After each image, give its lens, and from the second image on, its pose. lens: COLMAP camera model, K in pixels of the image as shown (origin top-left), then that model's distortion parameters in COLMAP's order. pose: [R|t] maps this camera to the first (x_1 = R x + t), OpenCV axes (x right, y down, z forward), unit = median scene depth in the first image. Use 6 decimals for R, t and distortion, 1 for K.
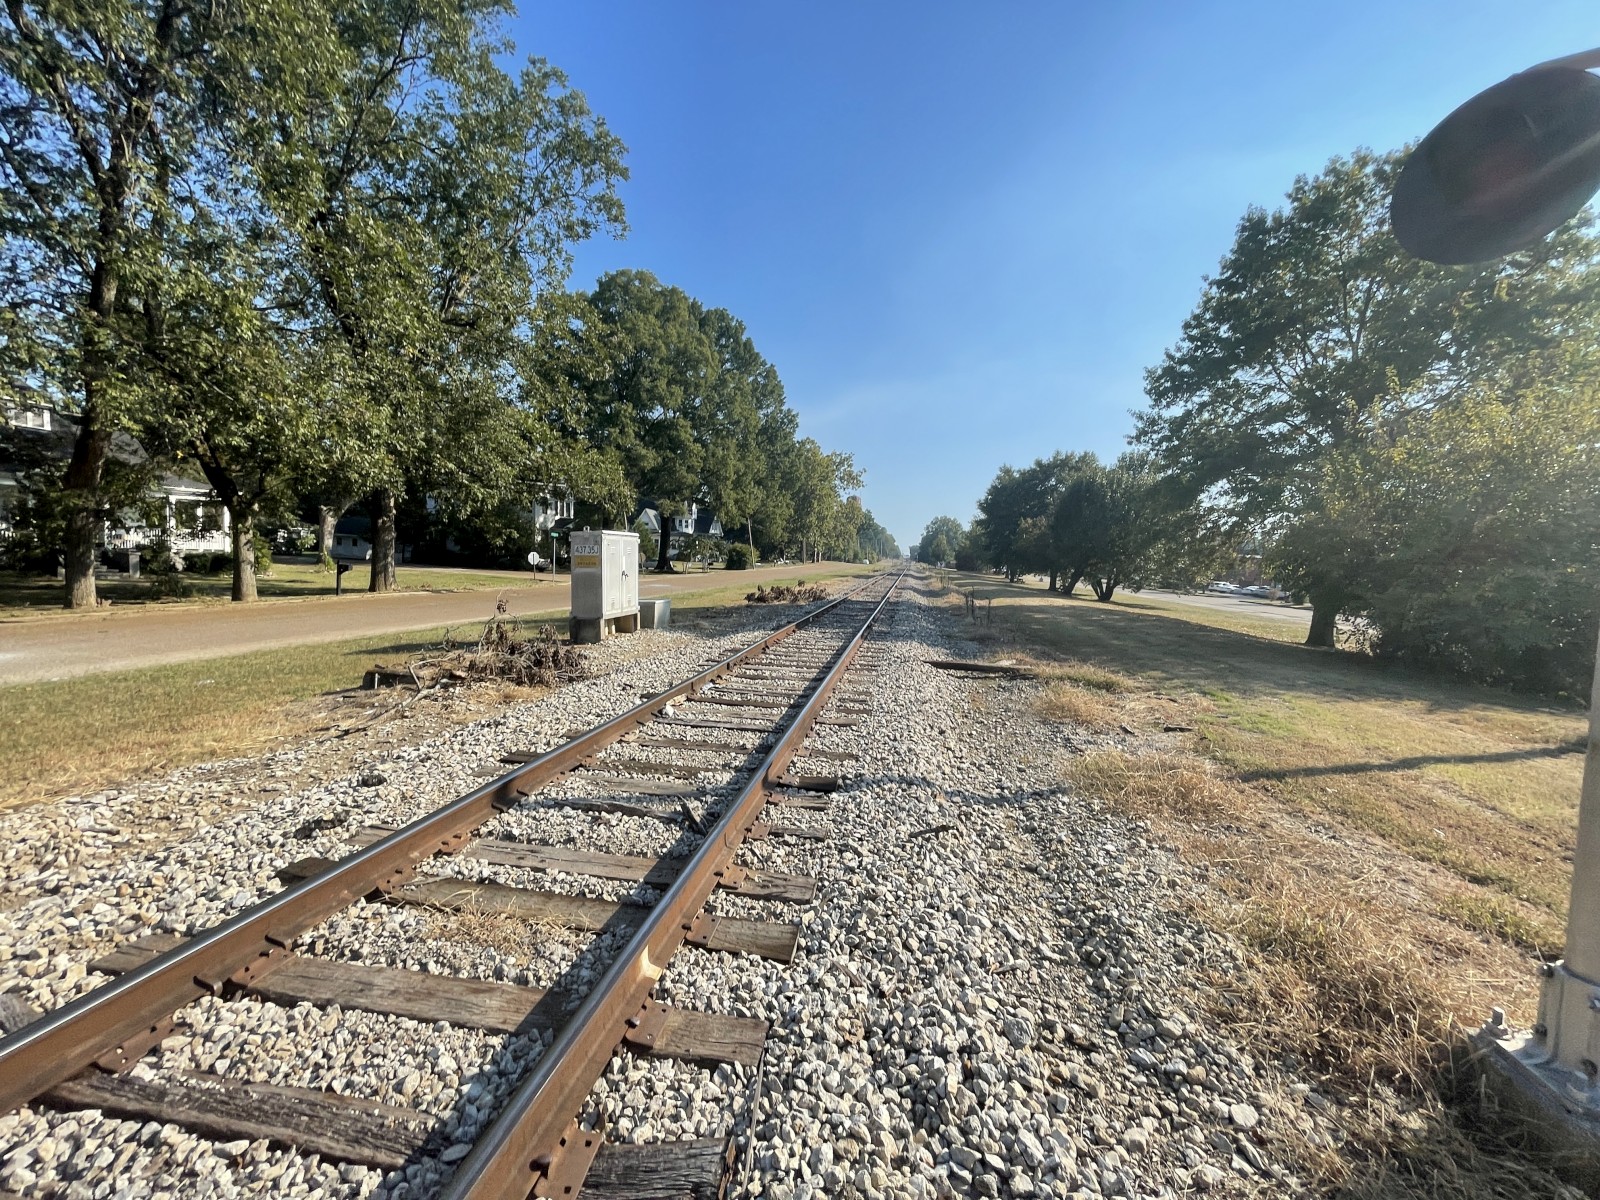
lens RADIAL K [[663.7, 0, 800.0], [0, 663.7, 600.0], [0, 0, 1]] dist [0.019075, -0.006250]
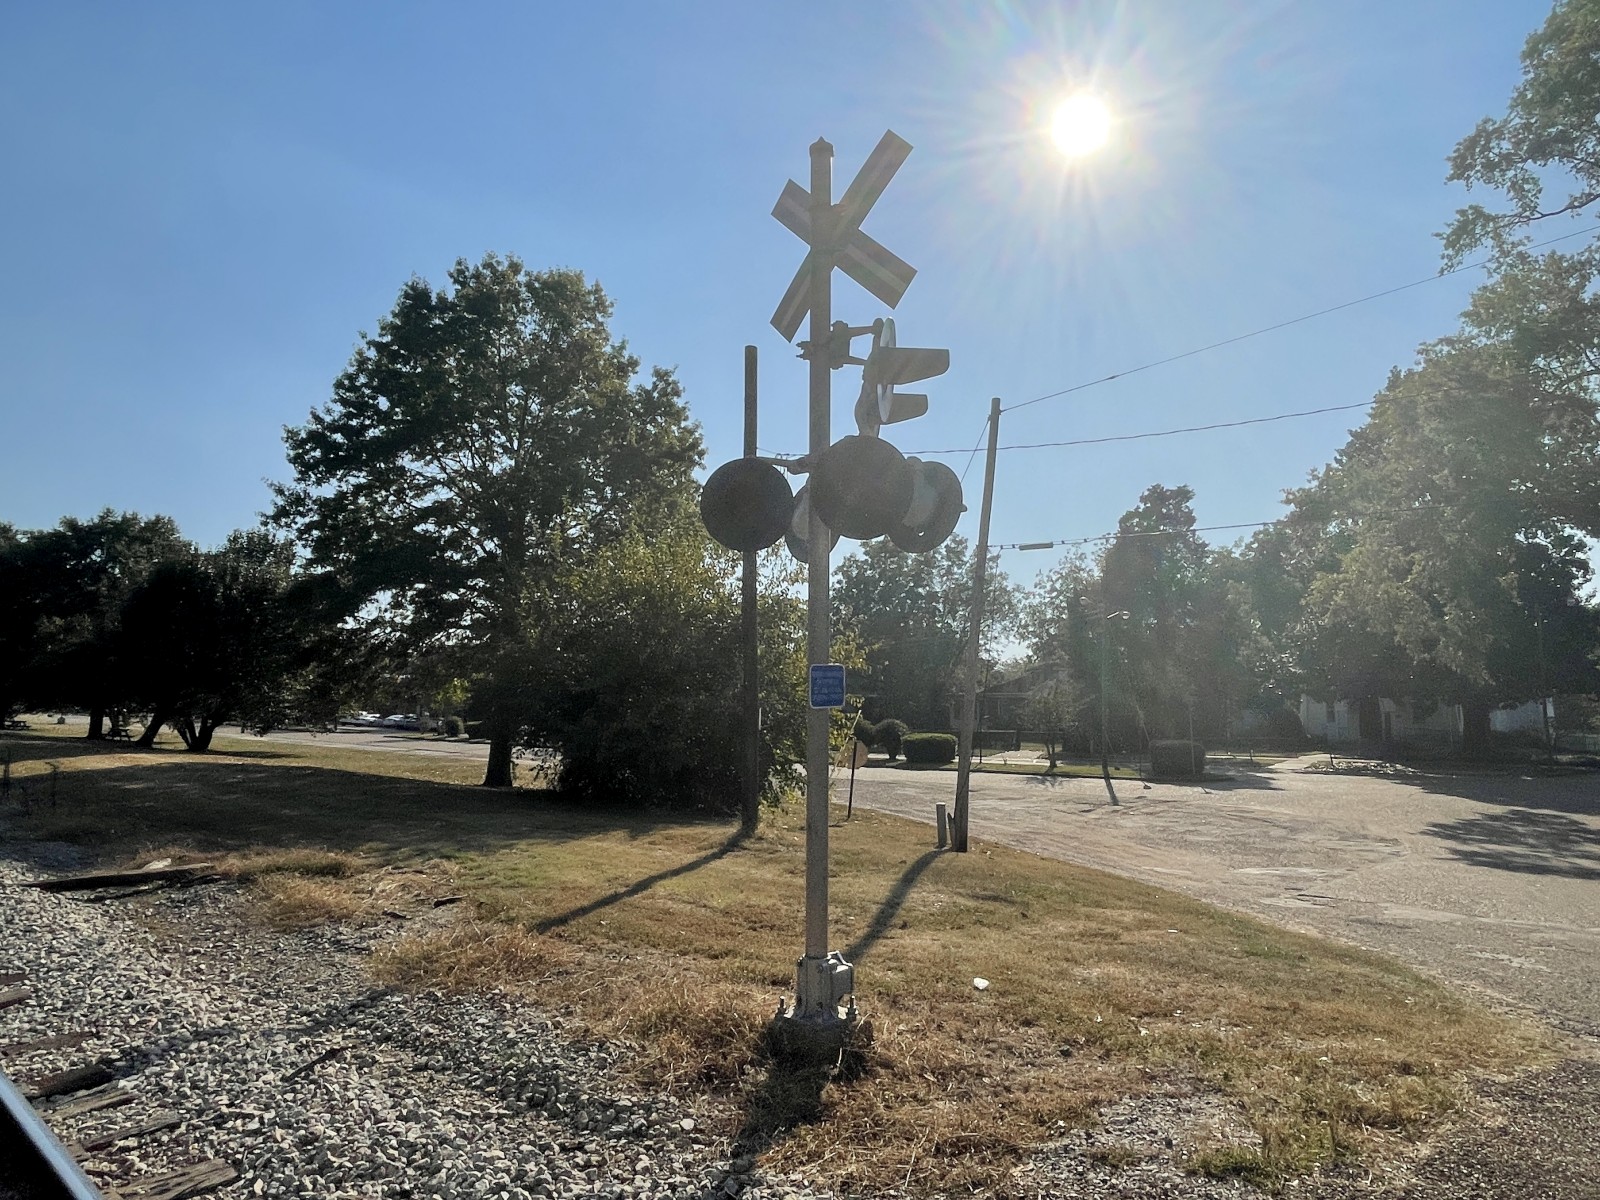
lens RADIAL K [[989.9, 0, 800.0], [0, 989.9, 600.0], [0, 0, 1]] dist [-0.001638, -0.000060]
pose [[0.548953, 0.047967, 0.834476, -0.092801], [0.070607, 0.992123, -0.103477, -0.010290], [-0.832866, 0.115724, 0.541241, -0.043330]]
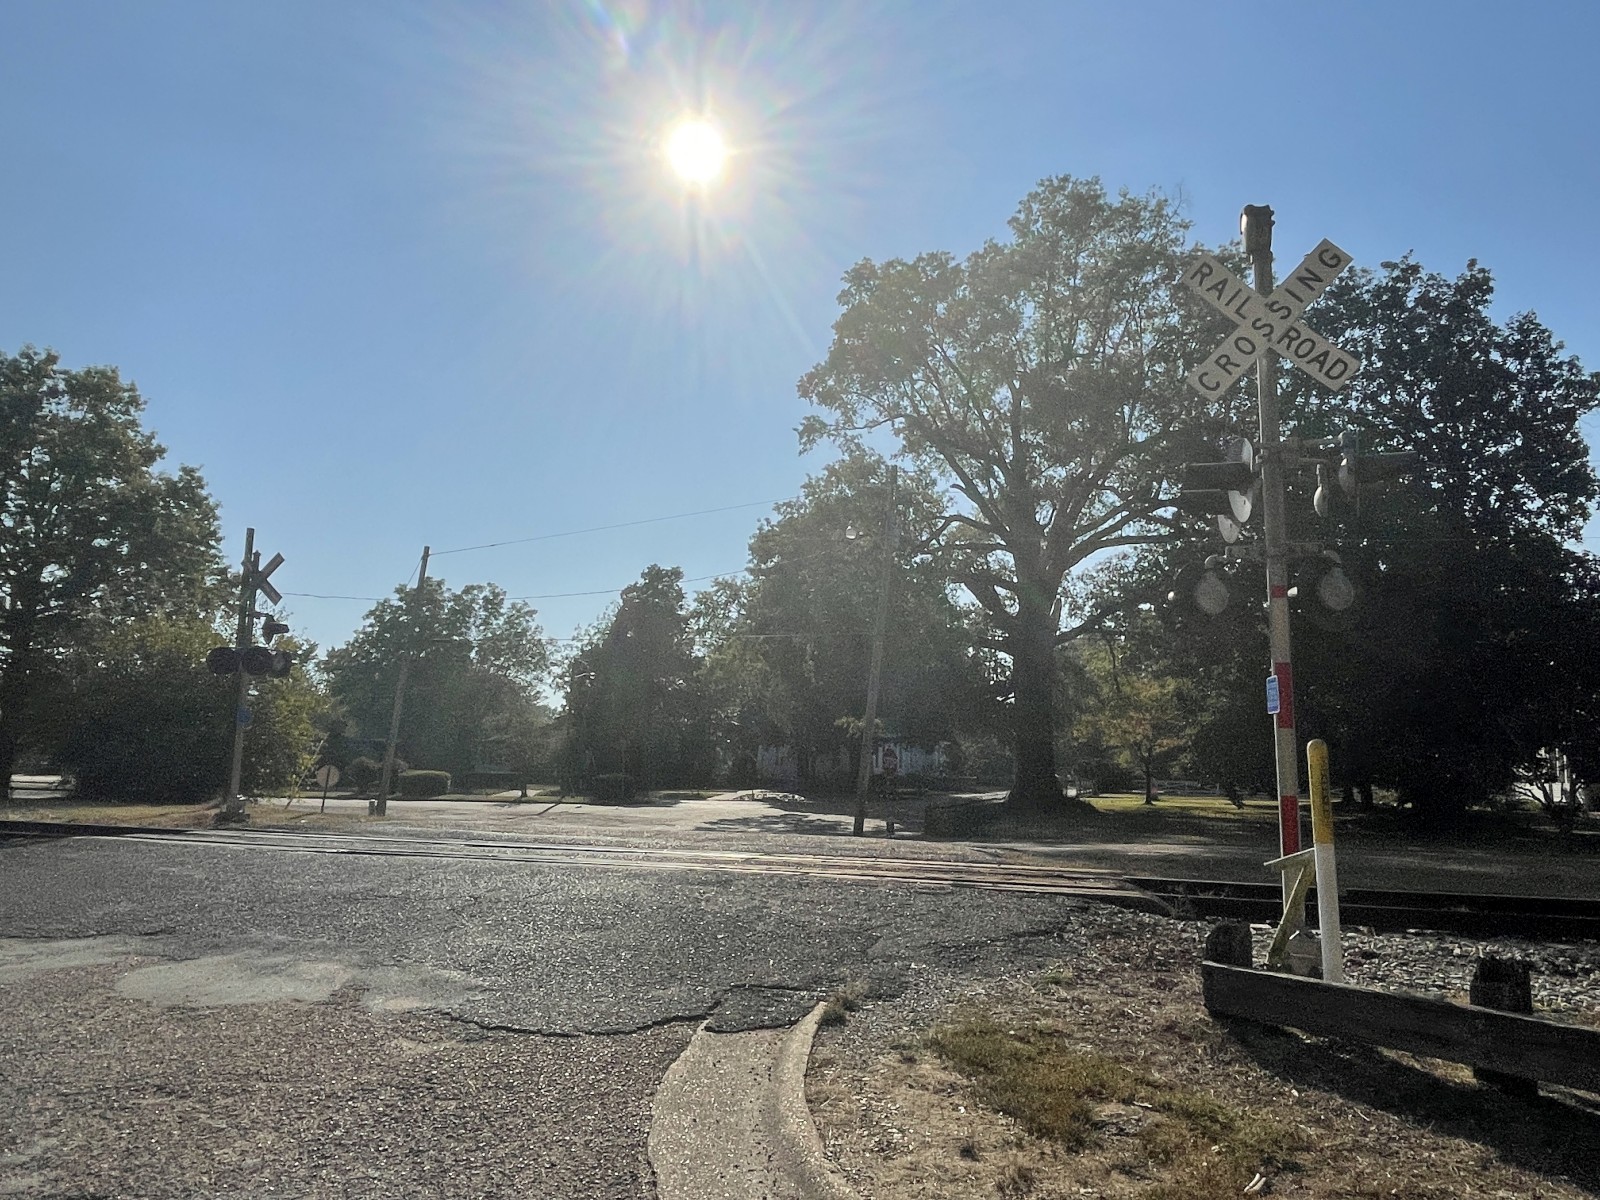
lens RADIAL K [[1045.6, 0, 800.0], [0, 1045.6, 600.0], [0, 0, 1]] dist [-0.007628, -0.005551]
pose [[0.164716, 0.109037, 0.980296, -0.606273], [0.055518, 0.991270, -0.119586, 0.015059], [-0.984777, 0.074121, 0.157225, -0.461526]]
